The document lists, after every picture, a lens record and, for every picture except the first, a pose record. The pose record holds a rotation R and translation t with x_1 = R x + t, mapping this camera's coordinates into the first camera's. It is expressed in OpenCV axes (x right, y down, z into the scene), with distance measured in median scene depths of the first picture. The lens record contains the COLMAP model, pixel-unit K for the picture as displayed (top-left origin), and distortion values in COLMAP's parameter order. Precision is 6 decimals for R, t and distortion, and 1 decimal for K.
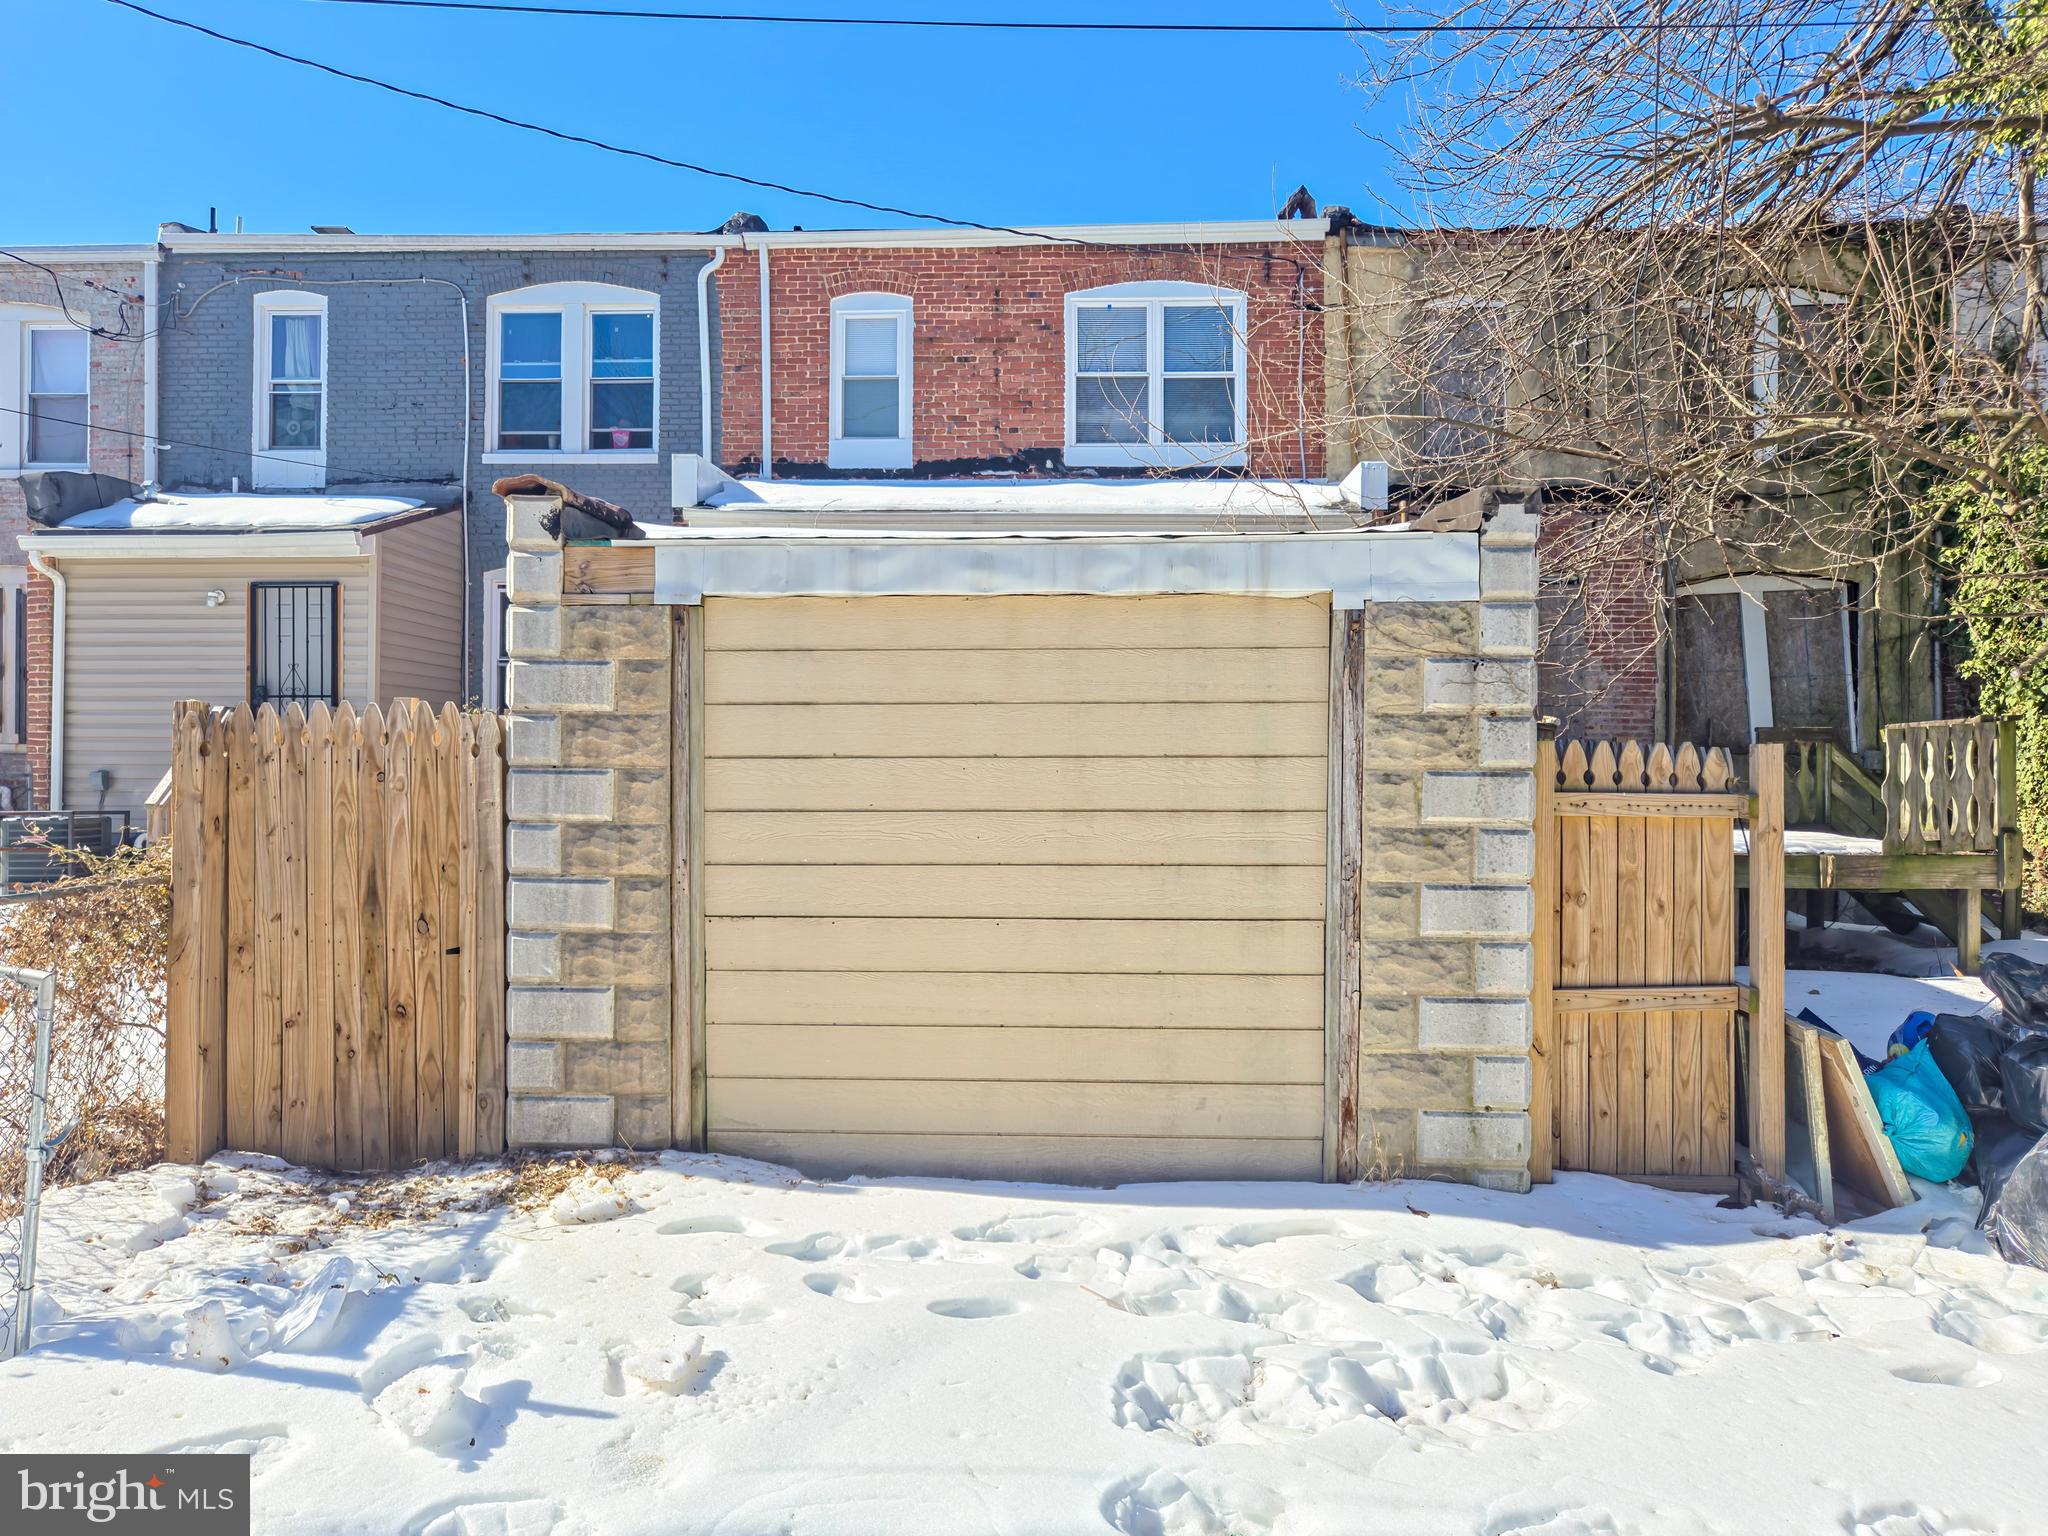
lens RADIAL K [[1395.3, 0, 1024.0], [0, 1395.3, 768.0], [0, 0, 1]] dist [-0.001522, 0.002788]
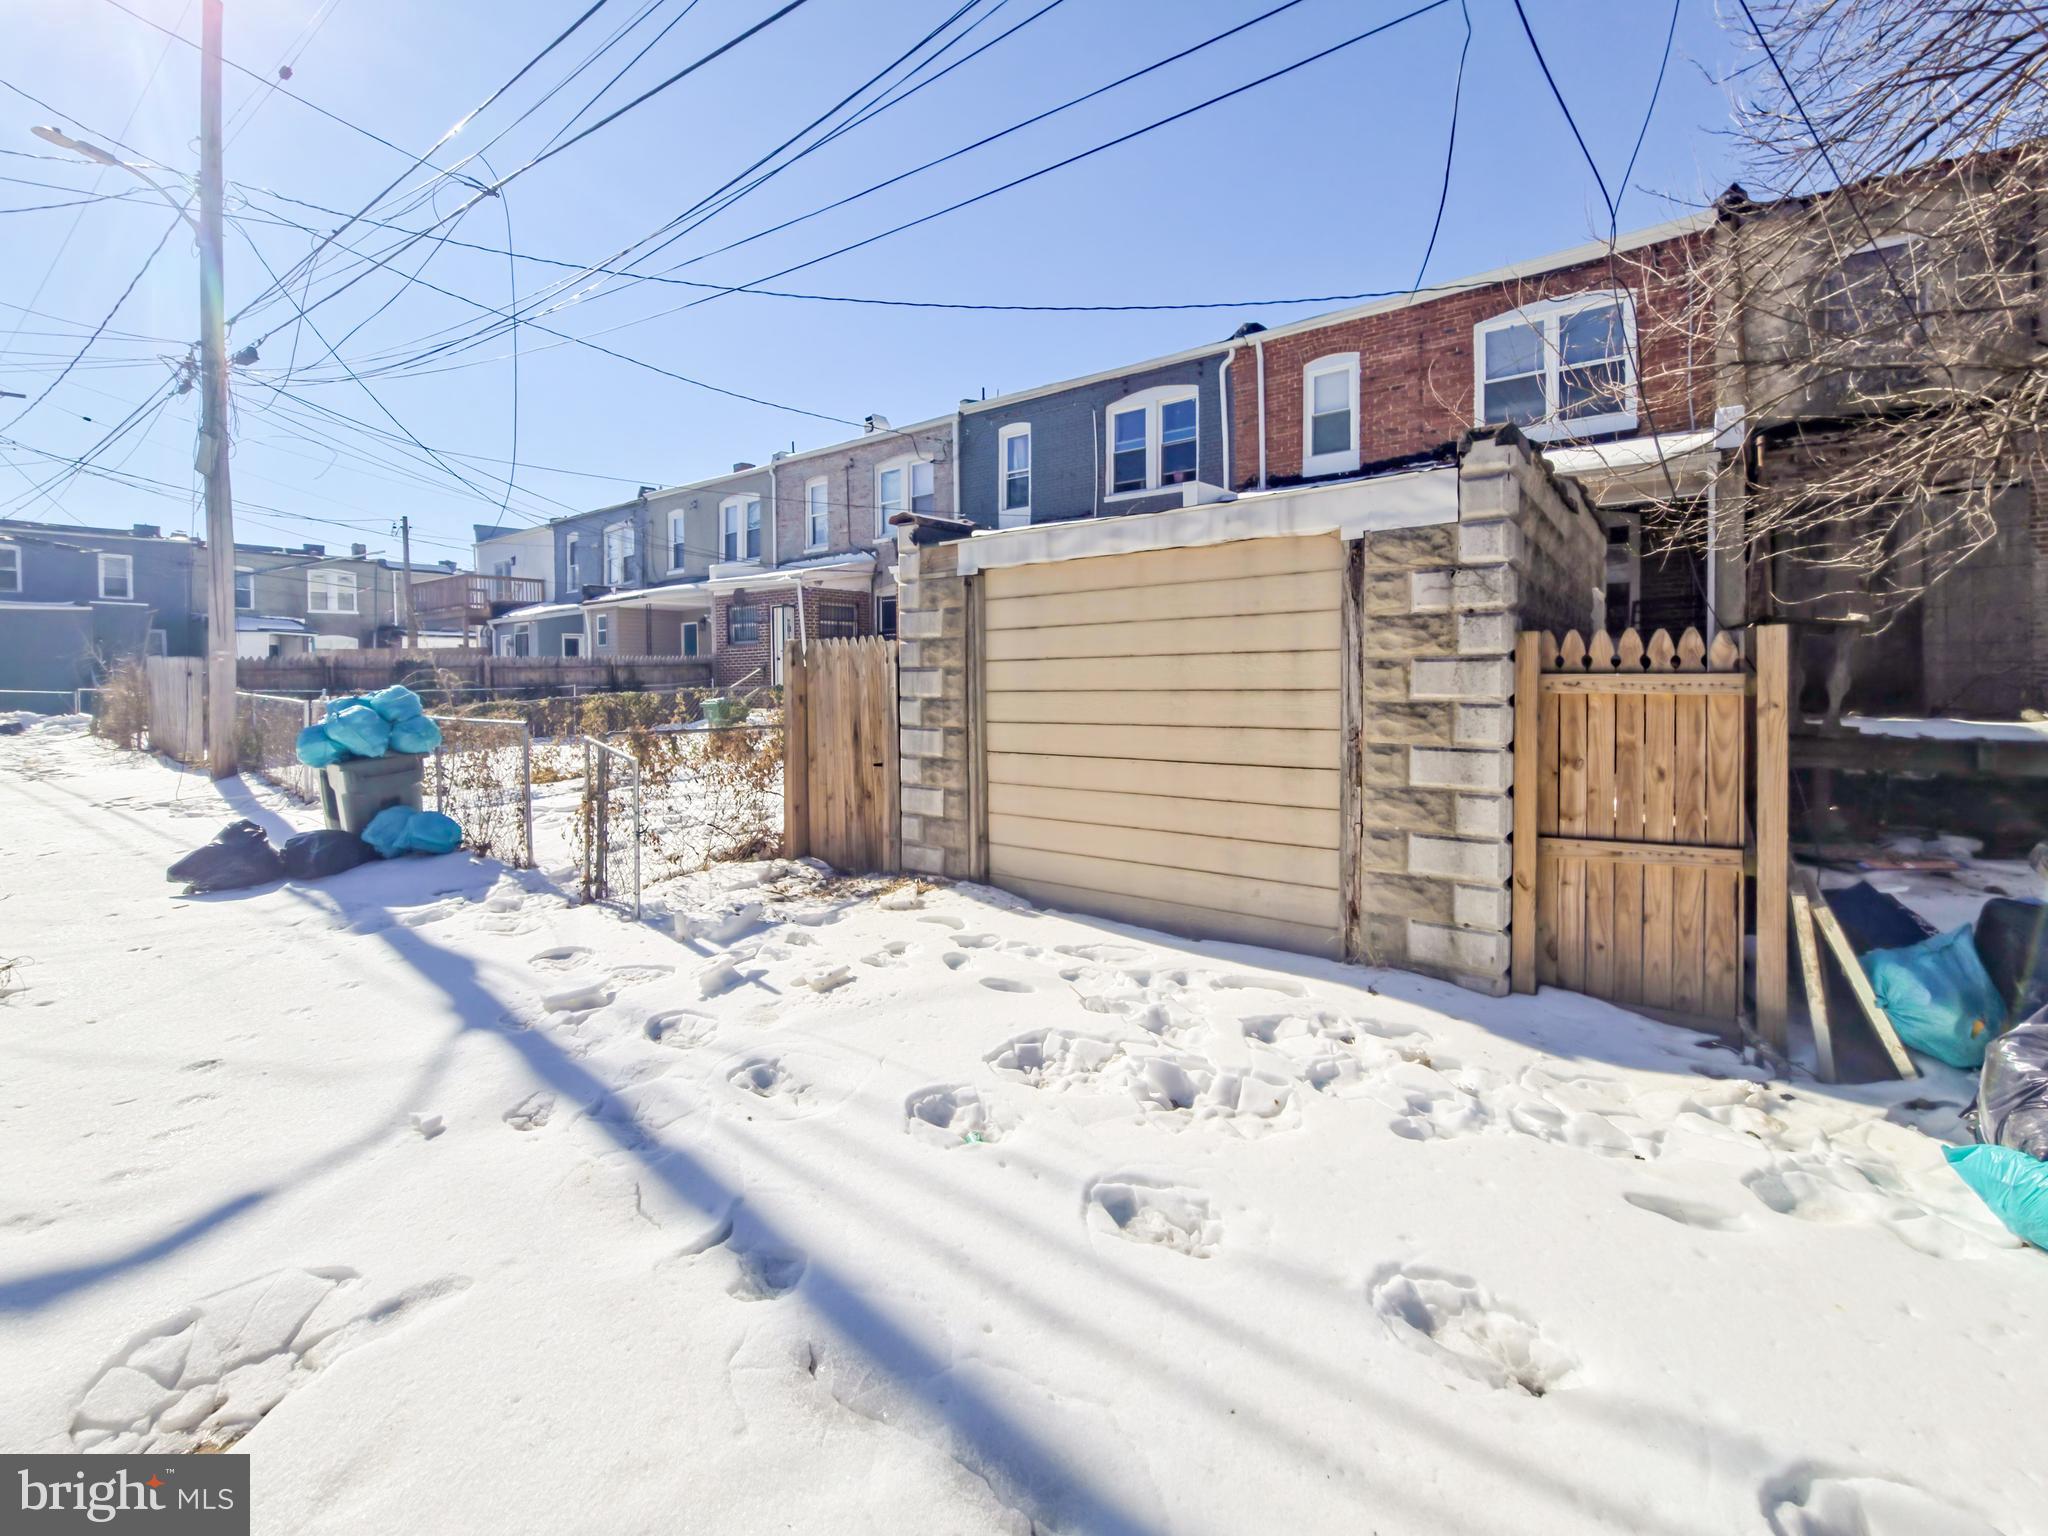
lens RADIAL K [[865.8, 0, 1015.7], [0, 865.8, 694.2], [0, 0, 1]] dist [-0.002592, -0.000366]
pose [[0.823024, -0.001036, -0.568005, 0.427591], [0.009816, 0.999875, 0.012400, 0.021262], [0.567921, -0.015781, 0.822932, 0.125556]]
